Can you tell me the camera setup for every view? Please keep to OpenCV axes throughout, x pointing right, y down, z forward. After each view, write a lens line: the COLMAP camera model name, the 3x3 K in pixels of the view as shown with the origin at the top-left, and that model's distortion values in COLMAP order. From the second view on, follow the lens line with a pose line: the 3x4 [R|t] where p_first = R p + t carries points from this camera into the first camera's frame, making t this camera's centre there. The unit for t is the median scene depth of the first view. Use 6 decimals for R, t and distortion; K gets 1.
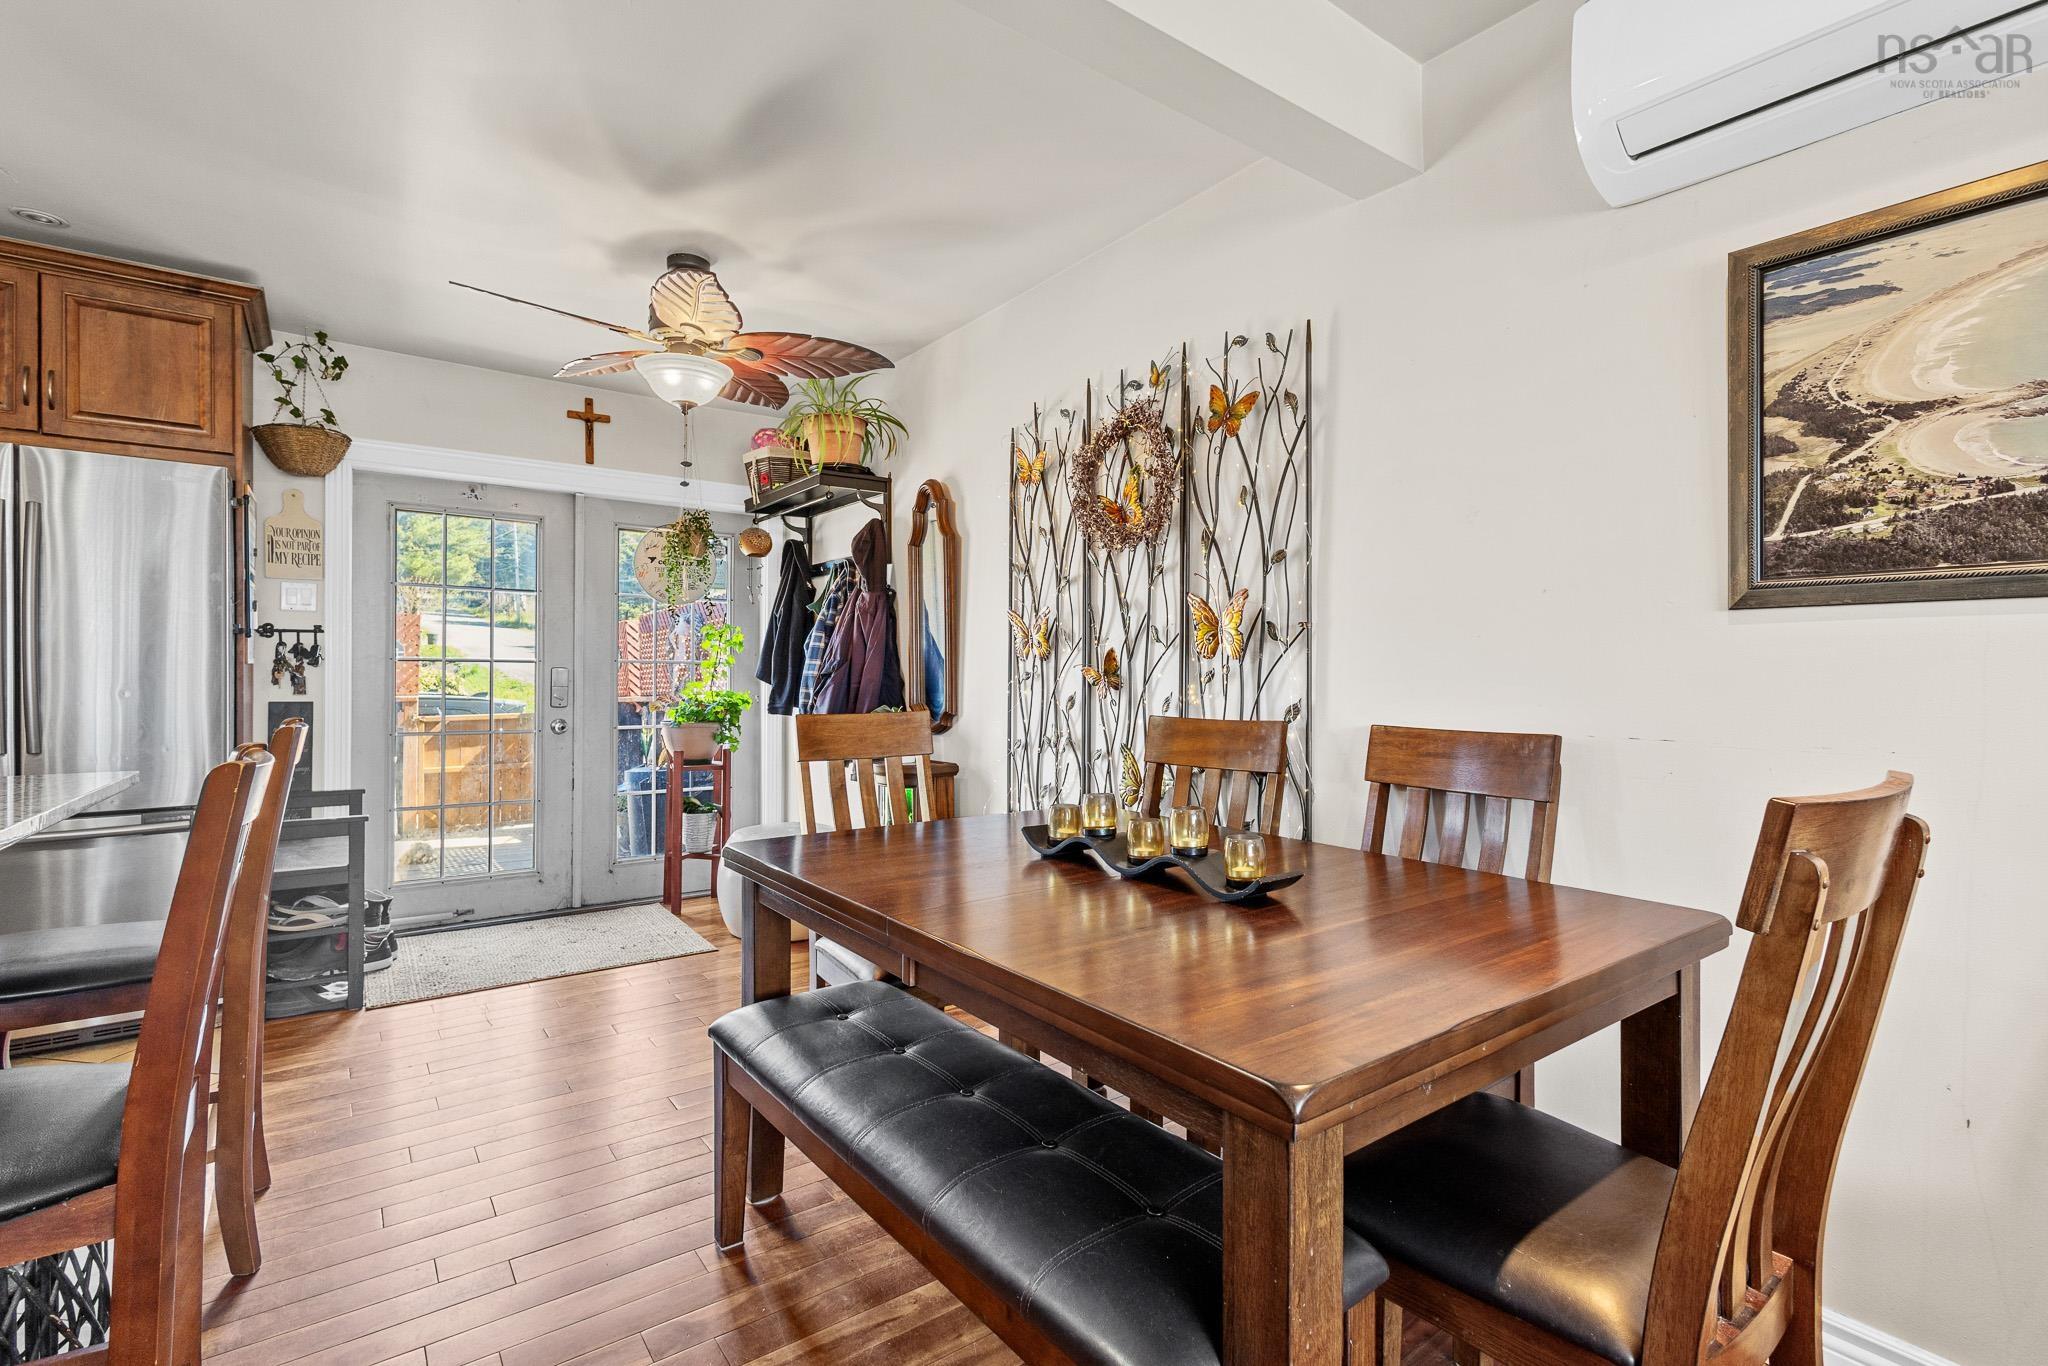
lens RADIAL K [[942.0, 0, 1027.8], [0, 942.0, 673.8], [0, 0, 1]] dist [0.004209, 0.000093]
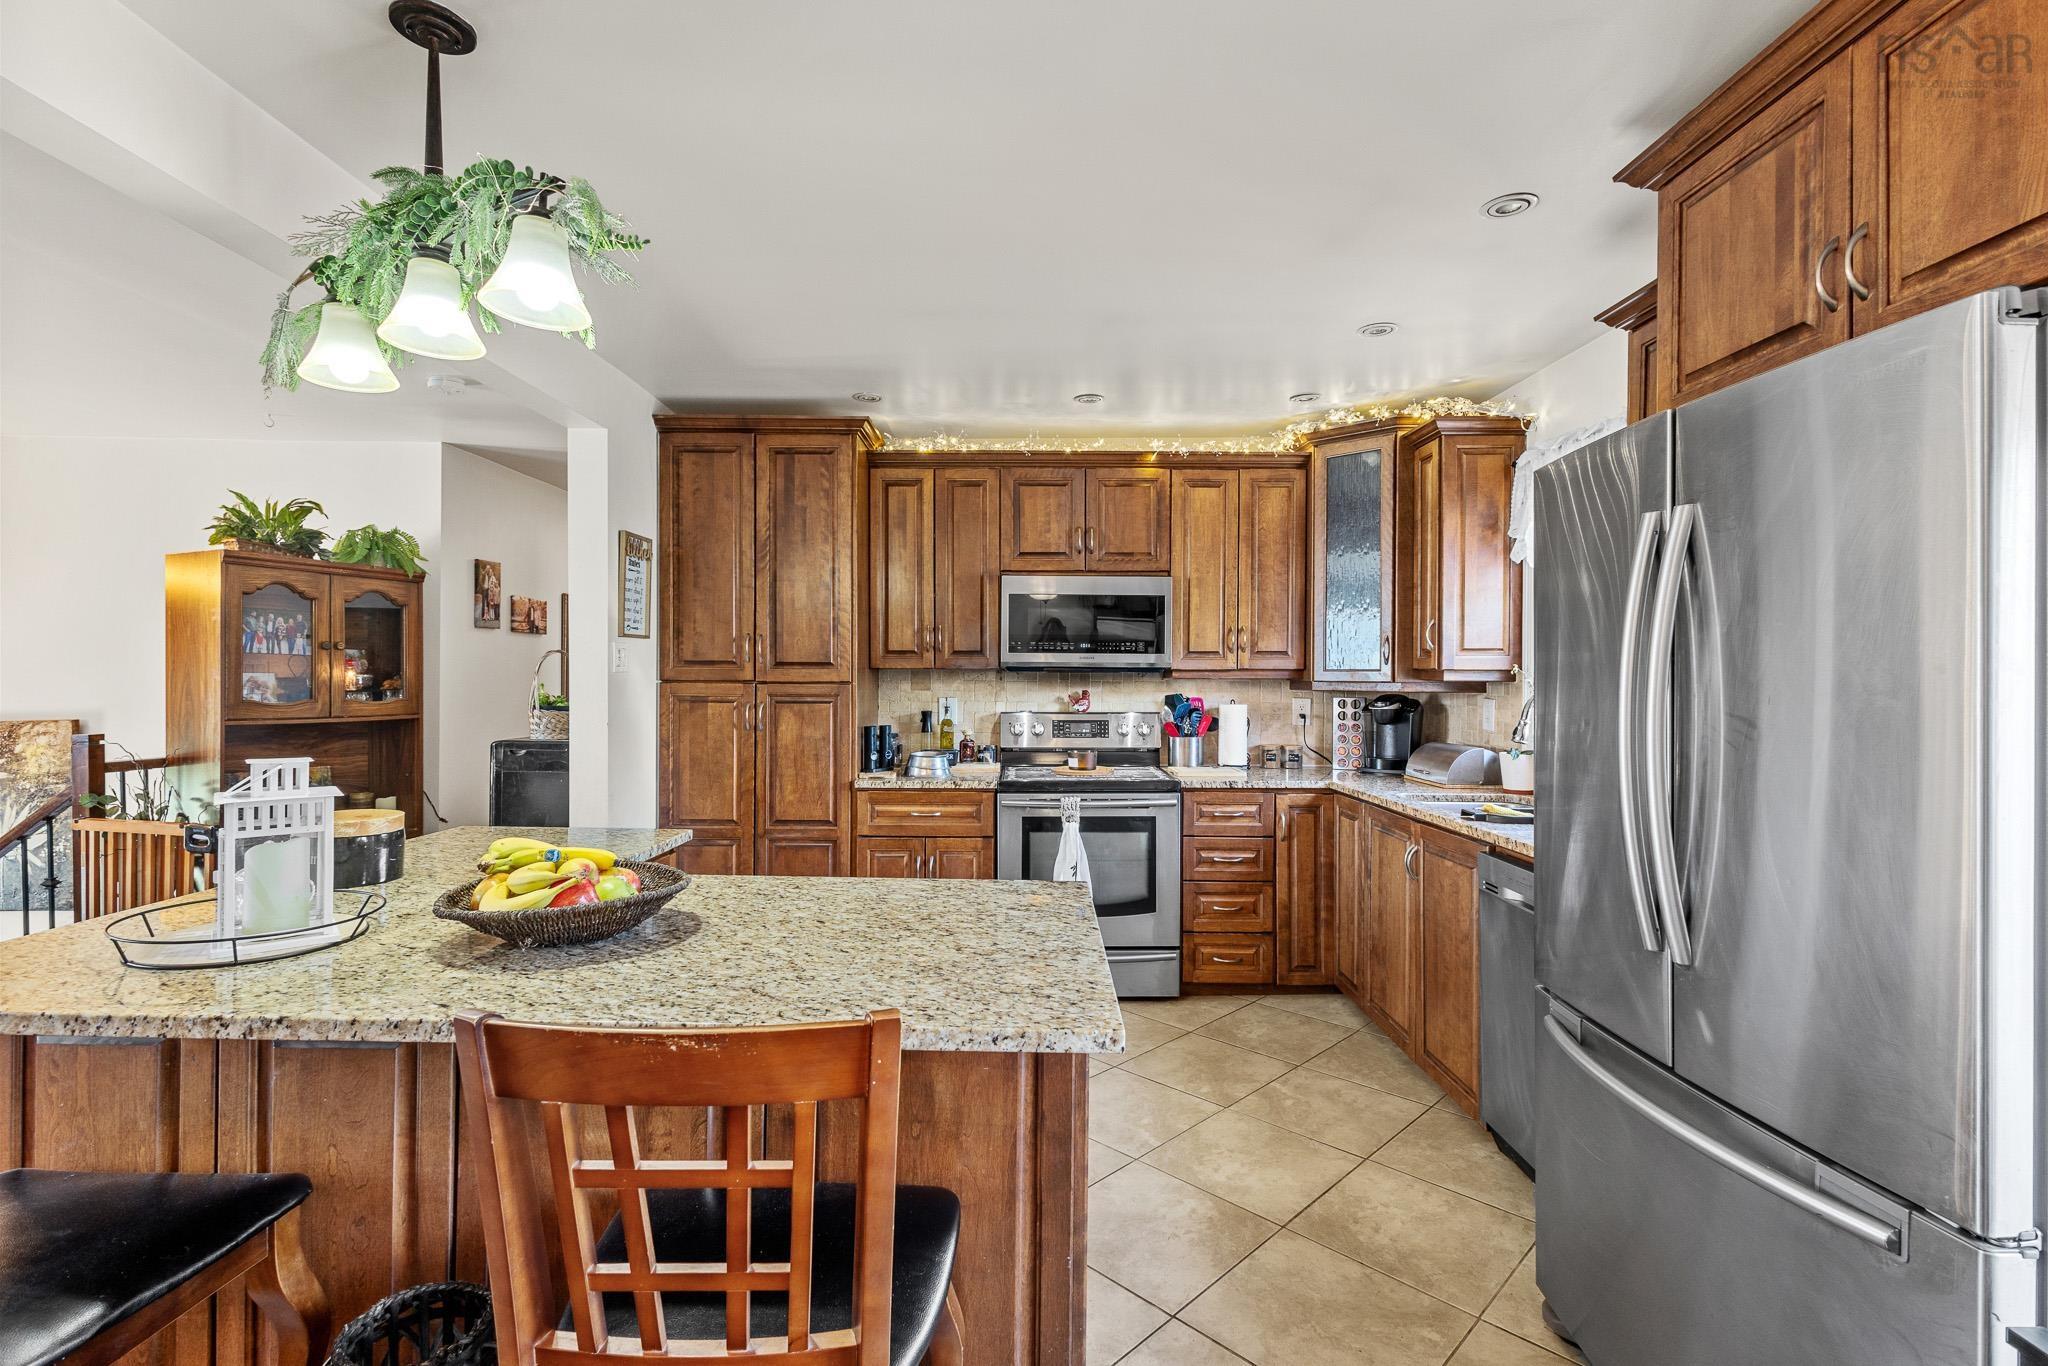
lens RADIAL K [[935.8, 0, 1021.9], [0, 935.8, 679.1], [0, 0, 1]] dist [0.005426, 0.000404]
pose [[-0.595055, -0.008170, -0.803644, -0.331006], [-0.007579, 0.999961, -0.004553, -0.064119], [0.803650, 0.003381, -0.595093, 0.871295]]
